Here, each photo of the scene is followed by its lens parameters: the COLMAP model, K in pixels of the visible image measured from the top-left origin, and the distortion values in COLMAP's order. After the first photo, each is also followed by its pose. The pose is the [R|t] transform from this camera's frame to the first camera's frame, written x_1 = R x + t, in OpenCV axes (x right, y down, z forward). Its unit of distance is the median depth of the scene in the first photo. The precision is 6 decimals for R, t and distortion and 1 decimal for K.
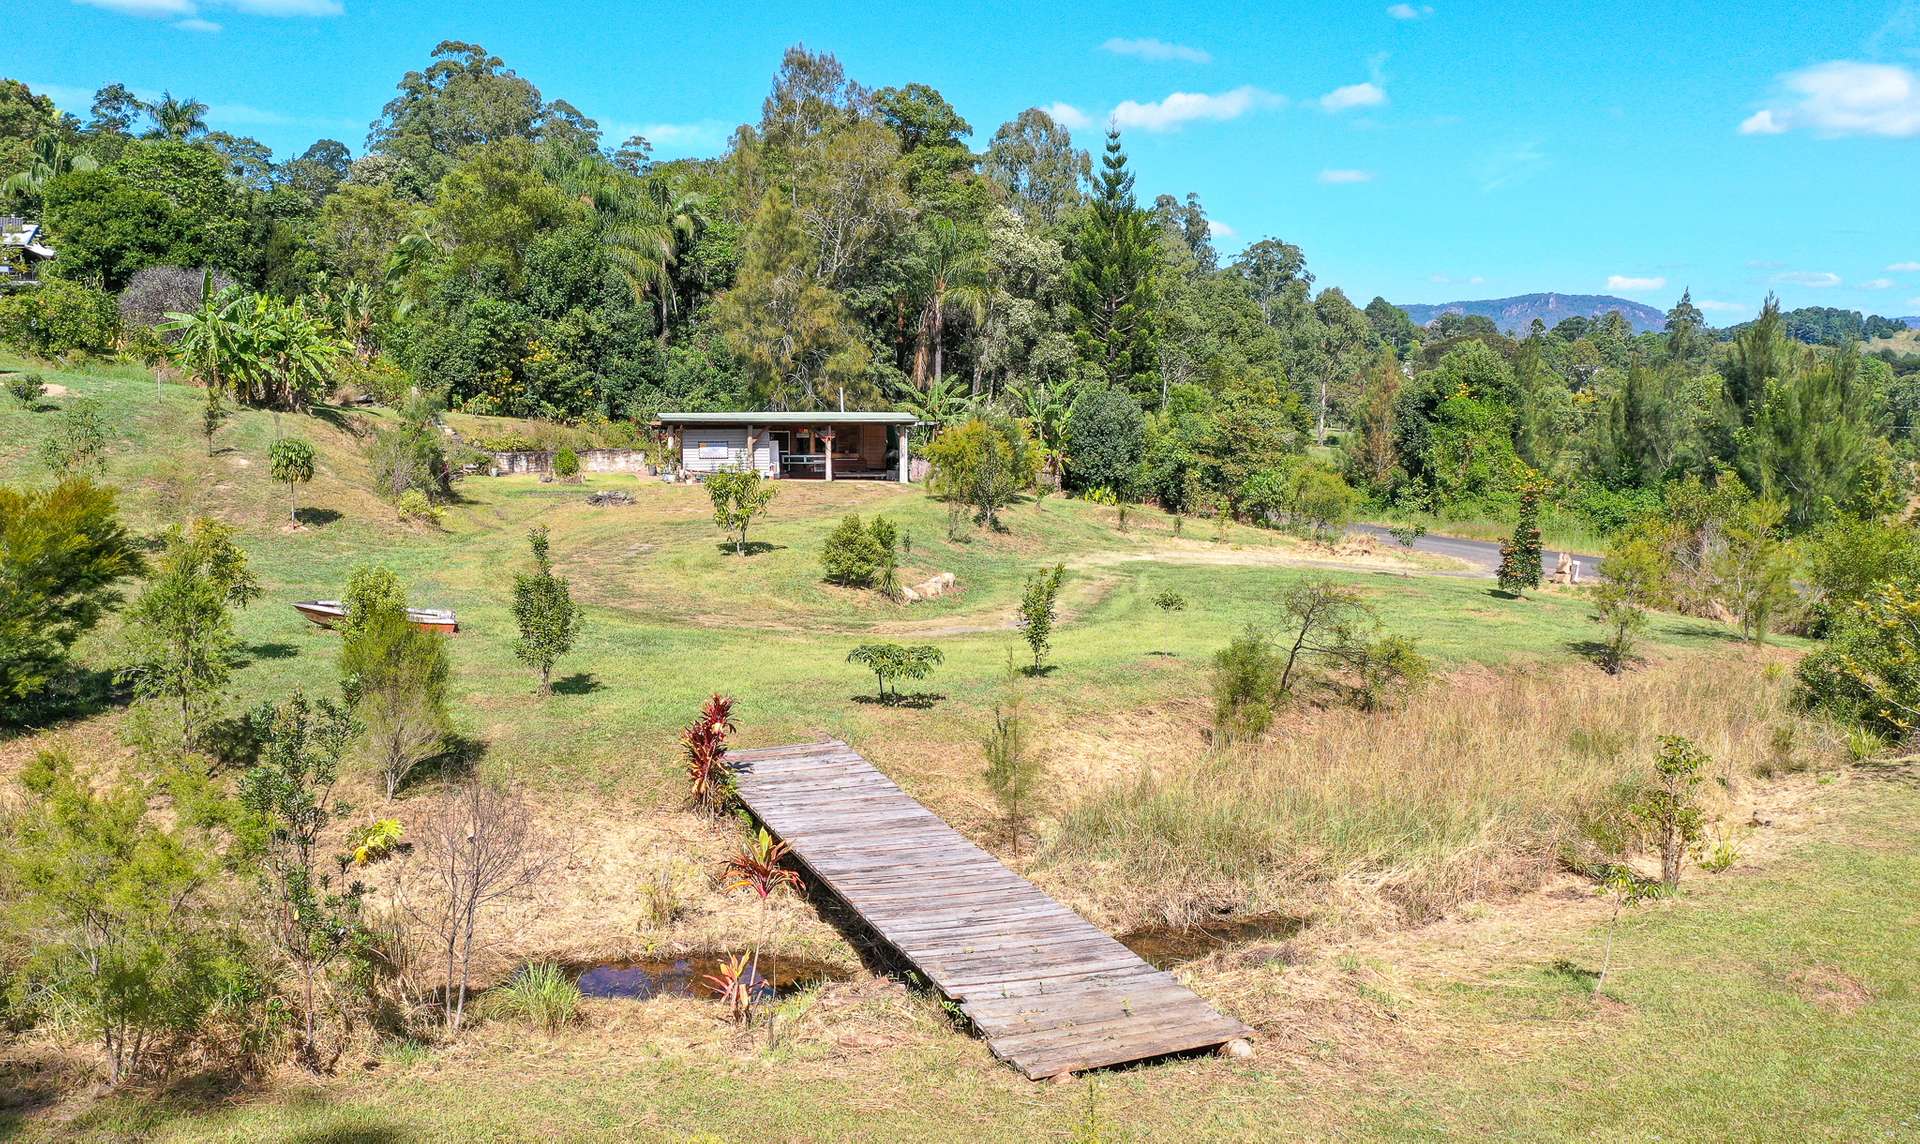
lens RADIAL K [[1571.4, 0, 884.5], [0, 1571.4, 597.6], [0, 0, 1]] dist [0.000158, 0.003159]
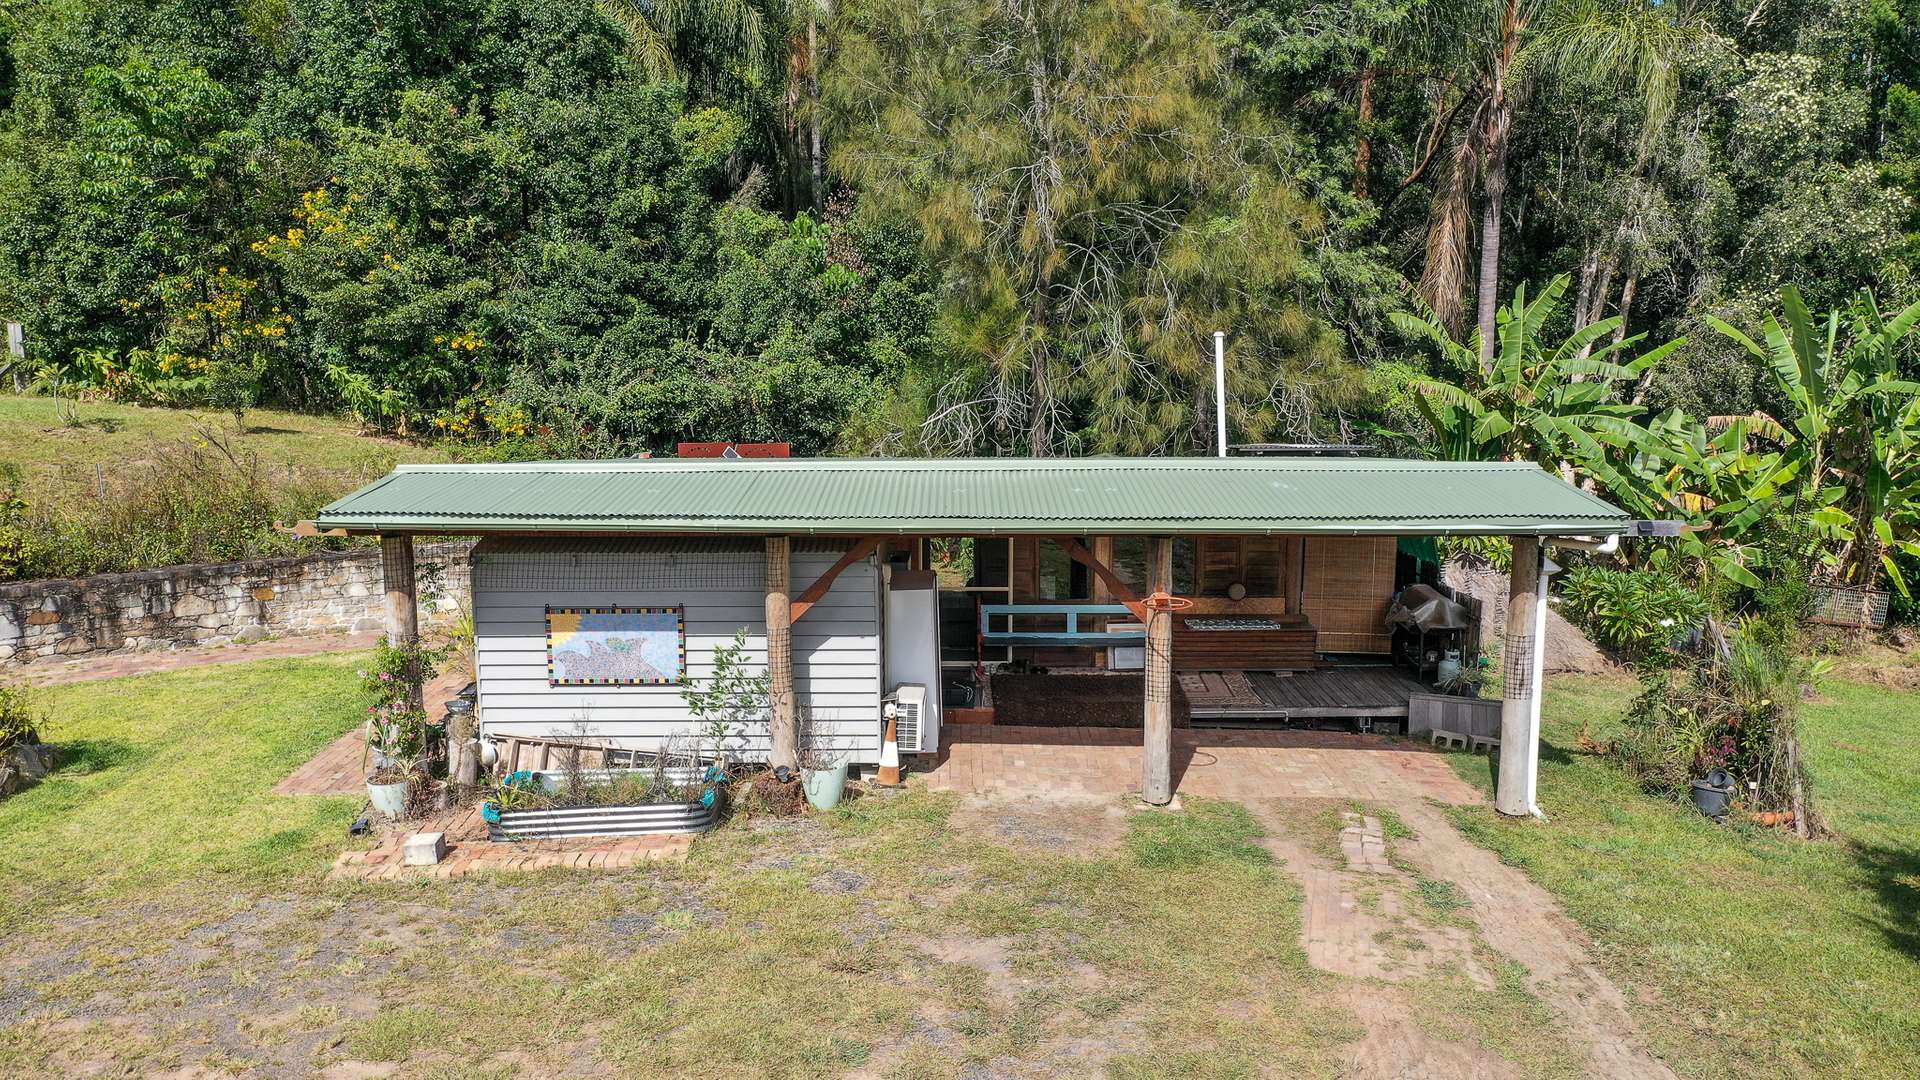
lens RADIAL K [[1507.5, 0, 964.3], [0, 1507.5, 543.6], [0, 0, 1]] dist [0.002669, -0.008749]
pose [[0.983246, 0.028084, -0.180108, -0.021745], [-0.022417, 0.999190, 0.033419, -0.099511], [0.180901, -0.028821, 0.983079, 0.693713]]
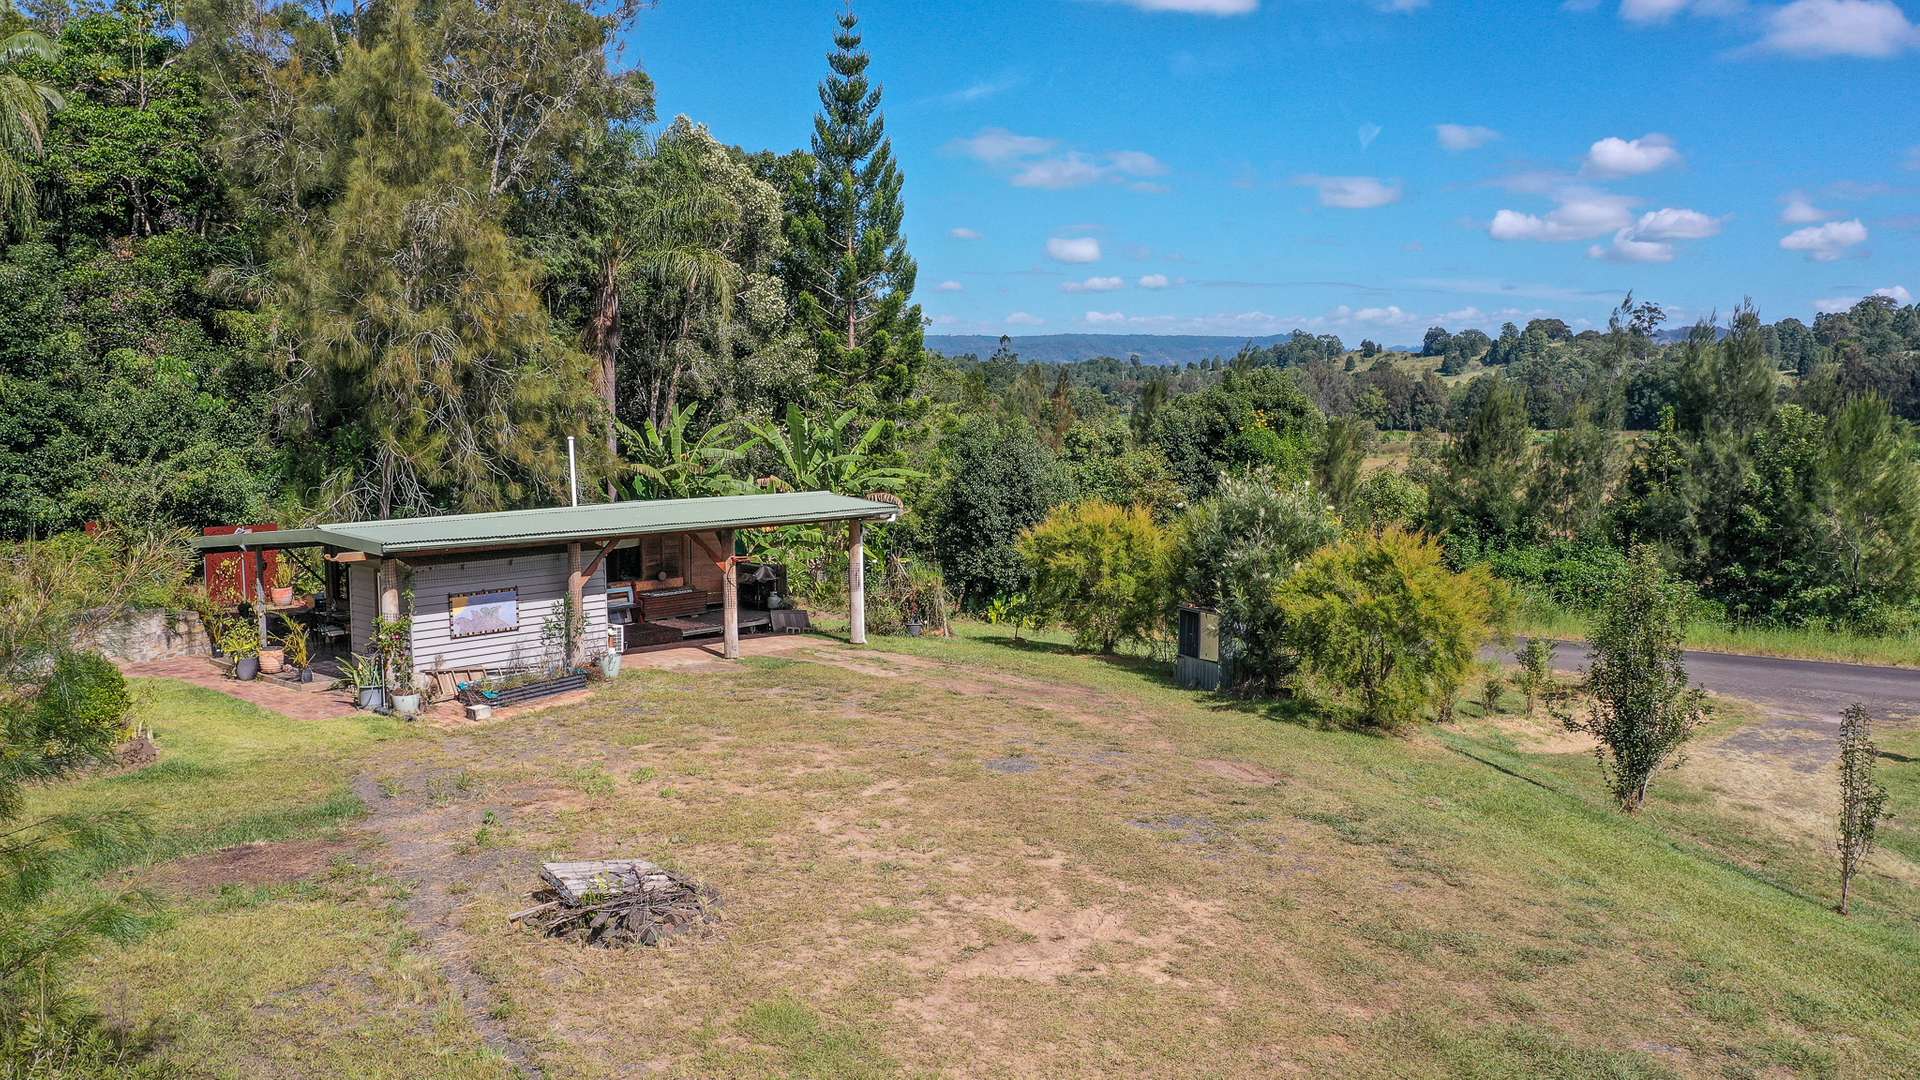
lens RADIAL K [[1507.5, 0, 960.8], [0, 1507.5, 539.8], [0, 0, 1]] dist [0.002669, -0.008749]
pose [[0.807641, -0.061221, 0.586488, -0.199528], [0.083167, 0.996480, -0.010509, -0.084283], [-0.583780, 0.057264, 0.809890, 0.537697]]
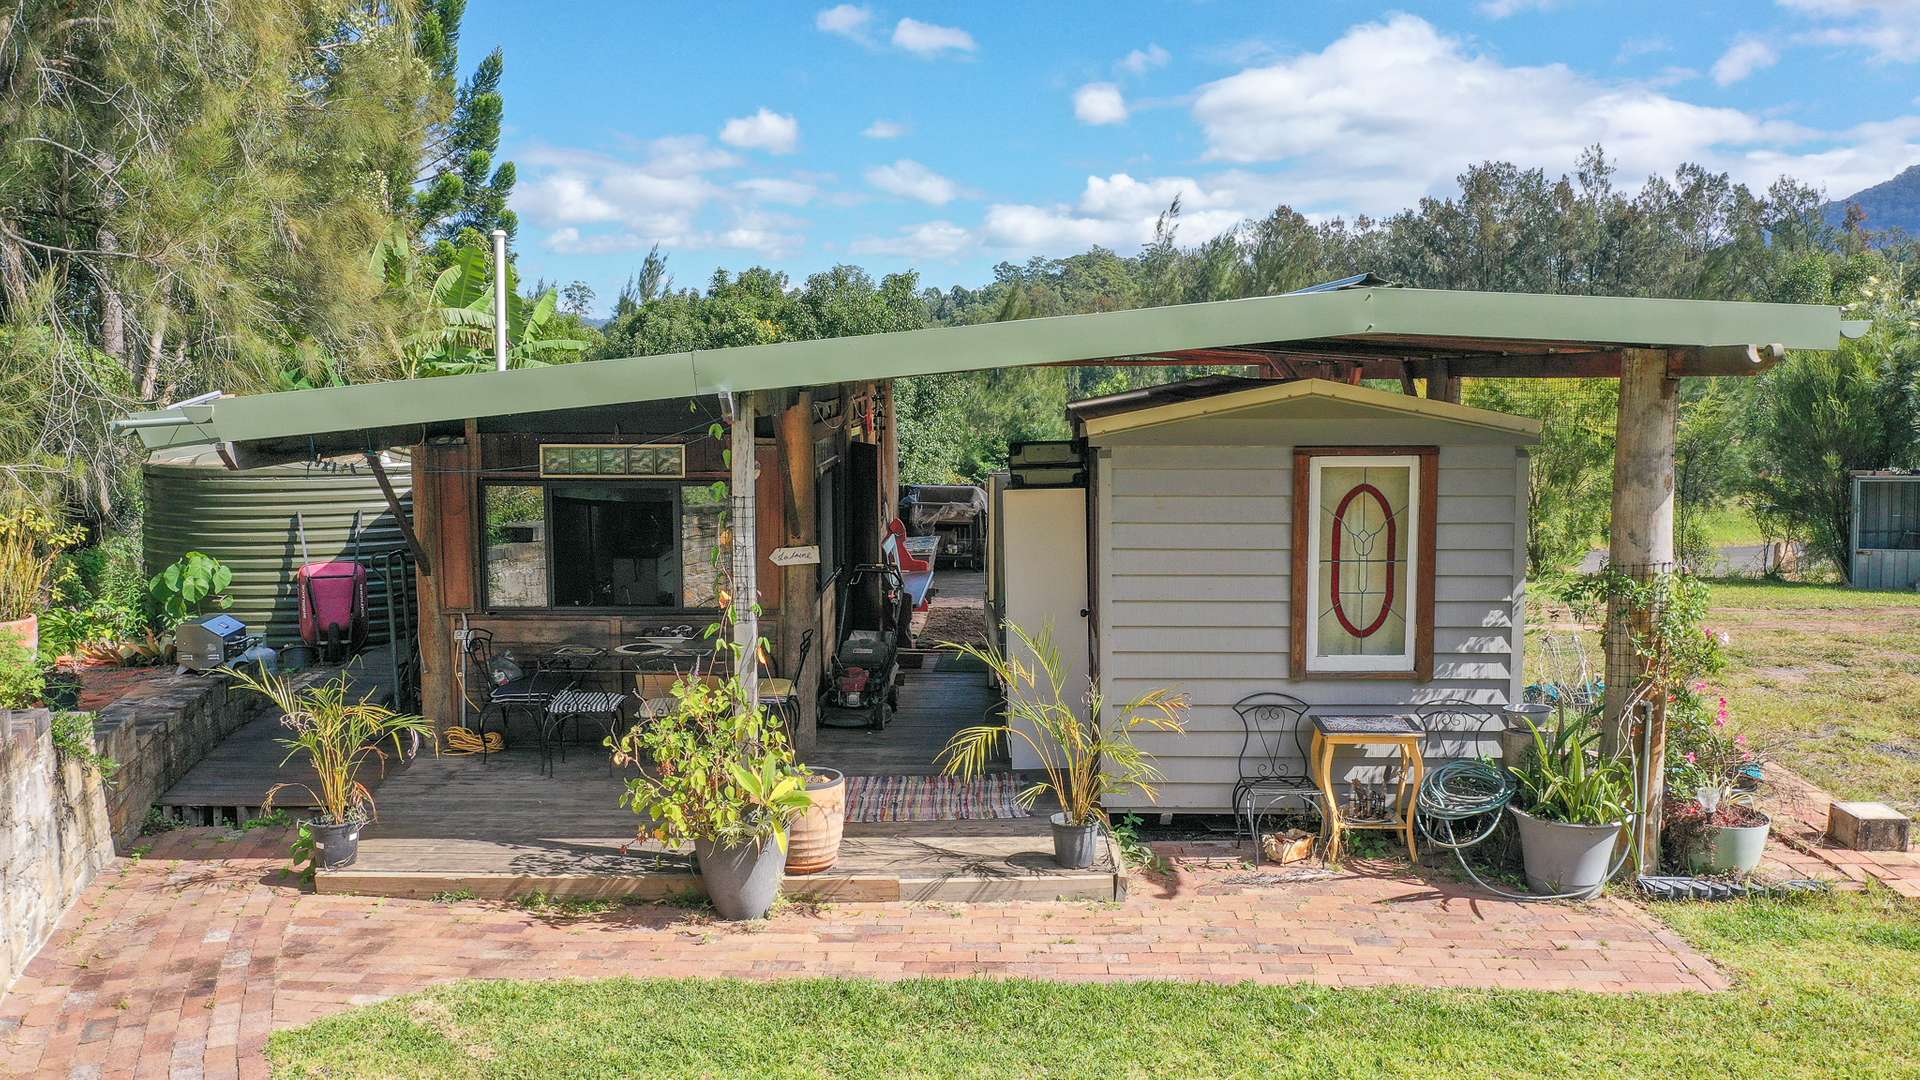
lens RADIAL K [[1507.5, 0, 957.3], [0, 1507.5, 543.0], [0, 0, 1]] dist [0.002669, -0.008749]
pose [[0.209653, -0.110226, 0.971543, -0.212916], [0.133333, 0.987567, 0.083271, -0.096788], [-0.968642, 0.112081, 0.221743, 0.870436]]
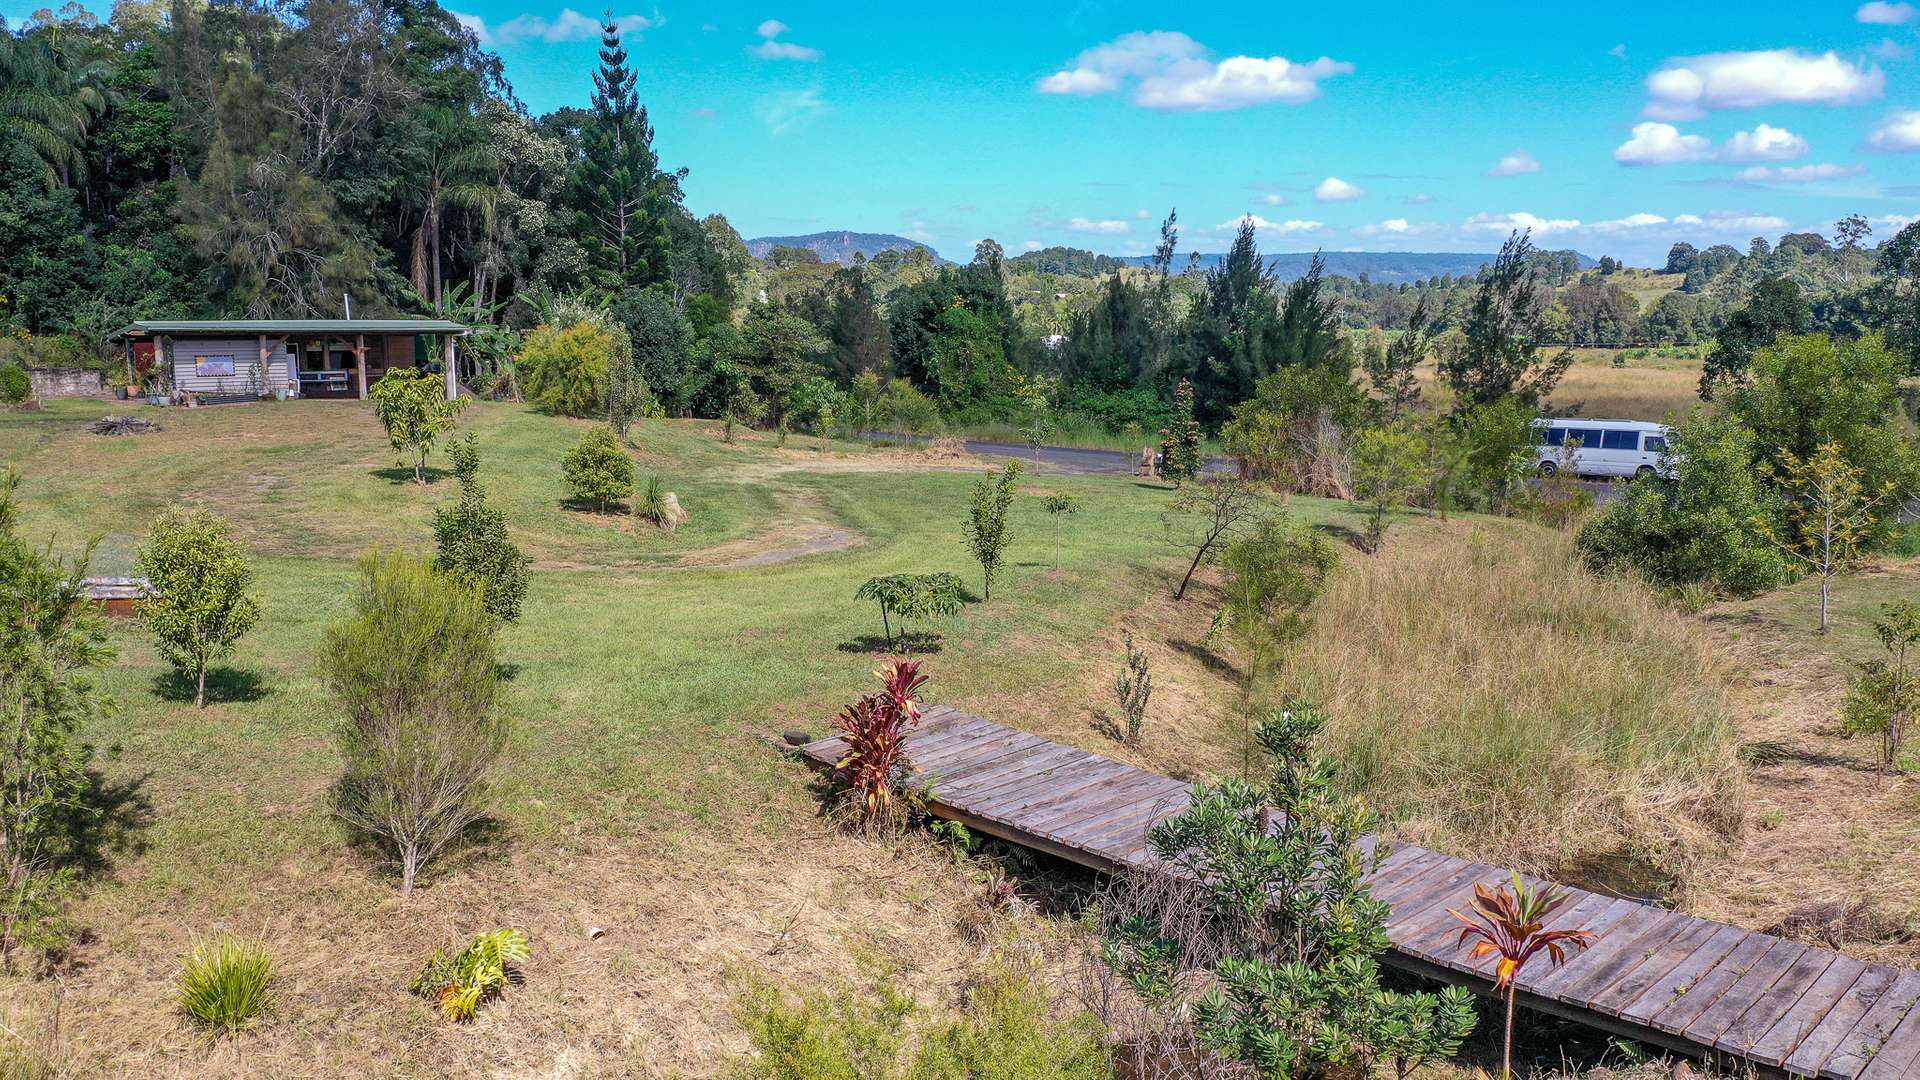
lens RADIAL K [[1507.5, 0, 944.6], [0, 1507.5, 552.2], [0, 0, 1]] dist [0.002669, -0.008749]
pose [[0.898465, -0.069719, 0.433475, -0.097974], [0.059607, 0.997540, 0.036894, -0.002349], [-0.434981, -0.007310, 0.900410, 0.103521]]
